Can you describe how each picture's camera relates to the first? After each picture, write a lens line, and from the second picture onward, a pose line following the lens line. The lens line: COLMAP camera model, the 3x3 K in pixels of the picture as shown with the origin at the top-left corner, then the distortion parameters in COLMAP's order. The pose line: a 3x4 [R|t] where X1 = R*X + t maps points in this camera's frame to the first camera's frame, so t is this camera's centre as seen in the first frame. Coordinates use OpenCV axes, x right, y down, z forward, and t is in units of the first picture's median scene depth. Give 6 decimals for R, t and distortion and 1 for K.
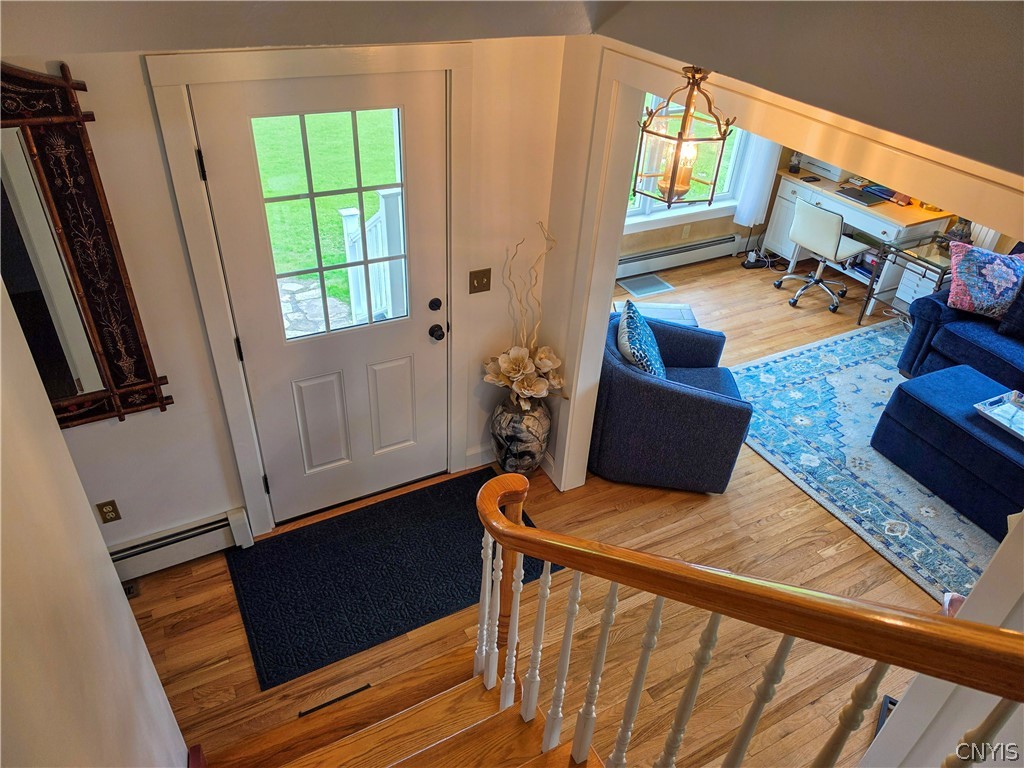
lens RADIAL K [[710.3, 0, 511.1], [0, 710.3, 383.7], [0, 0, 1]] dist [0.070129, -0.090277]
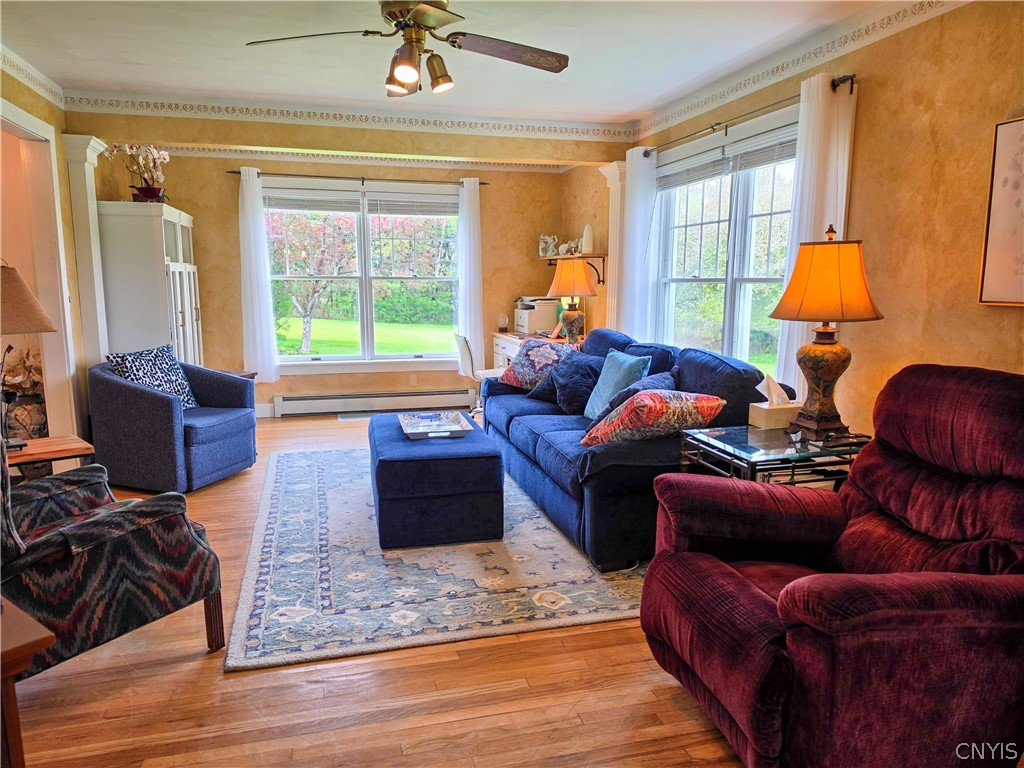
lens RADIAL K [[710.3, 0, 514.6], [0, 710.3, 384.0], [0, 0, 1]] dist [0.070129, -0.090277]
pose [[0.977079, -0.010252, -0.212629, 0.871981], [-0.085232, 0.896444, -0.434884, 0.370526], [0.195068, 0.443039, 0.875023, 0.053468]]
